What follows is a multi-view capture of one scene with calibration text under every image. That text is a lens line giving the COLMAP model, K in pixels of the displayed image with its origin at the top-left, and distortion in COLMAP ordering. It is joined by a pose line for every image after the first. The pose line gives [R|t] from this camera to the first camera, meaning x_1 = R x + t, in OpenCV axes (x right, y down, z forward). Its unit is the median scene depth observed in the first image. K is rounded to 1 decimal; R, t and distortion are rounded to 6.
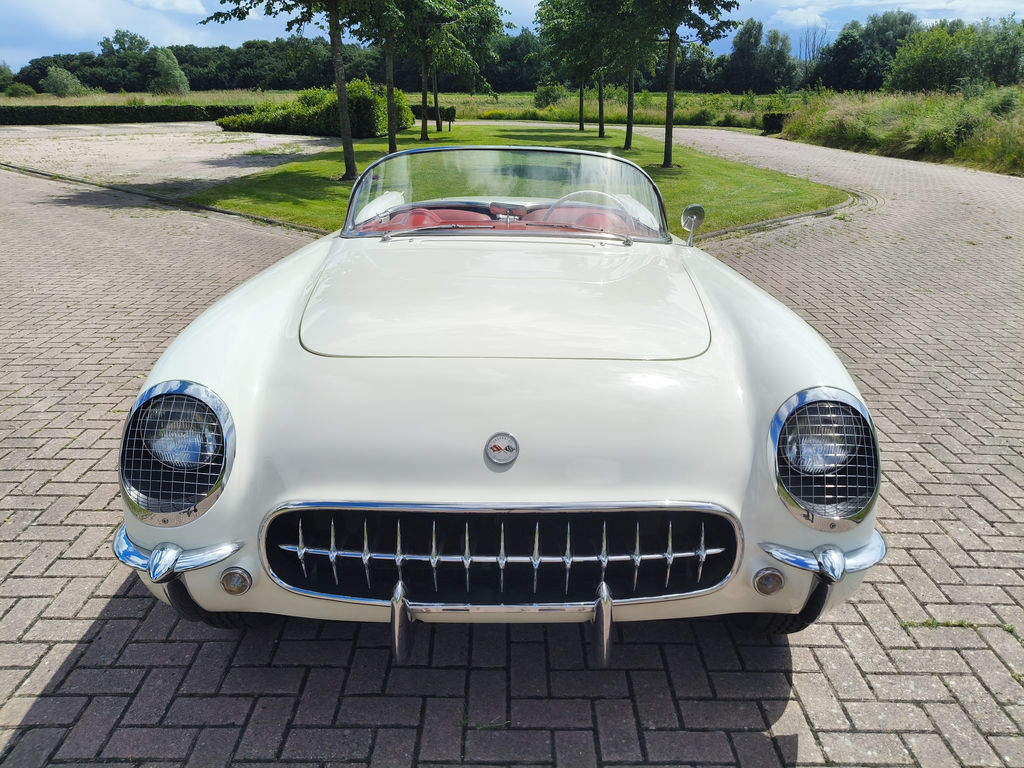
lens RADIAL K [[791.2, 0, 521.5], [0, 791.2, 382.7], [0, 0, 1]] dist [-0.014164, -0.005825]
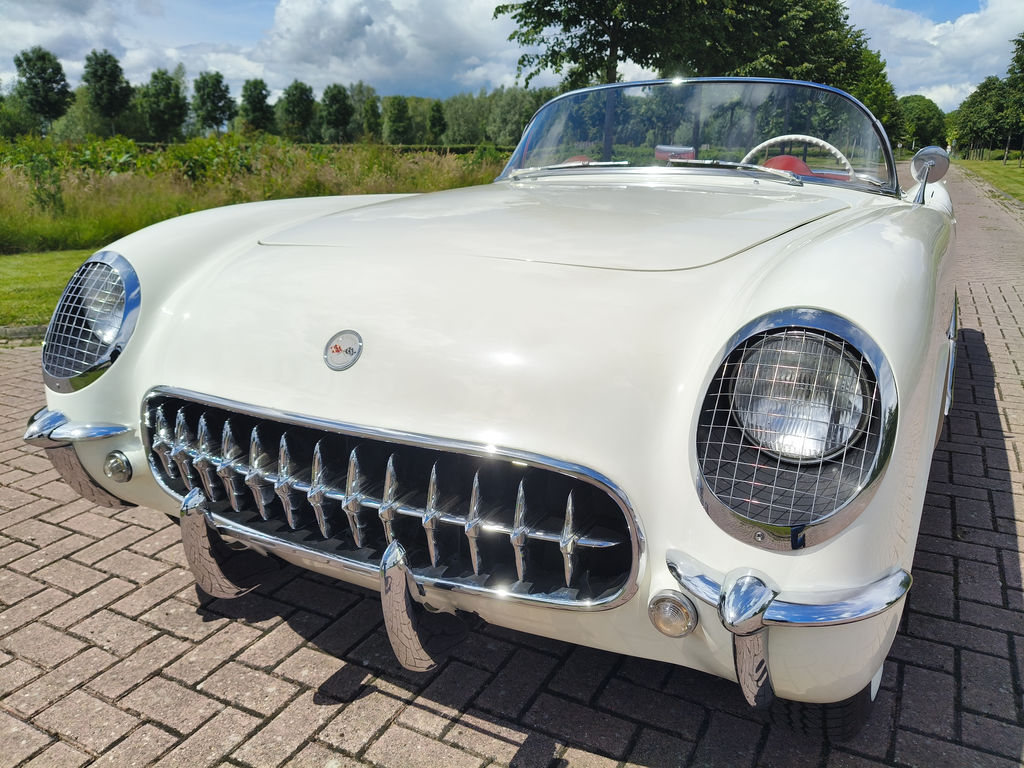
lens RADIAL K [[791.2, 0, 521.5], [0, 791.2, 382.7], [0, 0, 1]] dist [-0.014164, -0.005825]
pose [[0.875025, 0.115096, -0.470196, 0.488509], [-0.137322, 0.990440, -0.013111, 0.099972], [0.464191, 0.076040, 0.882465, 0.388736]]
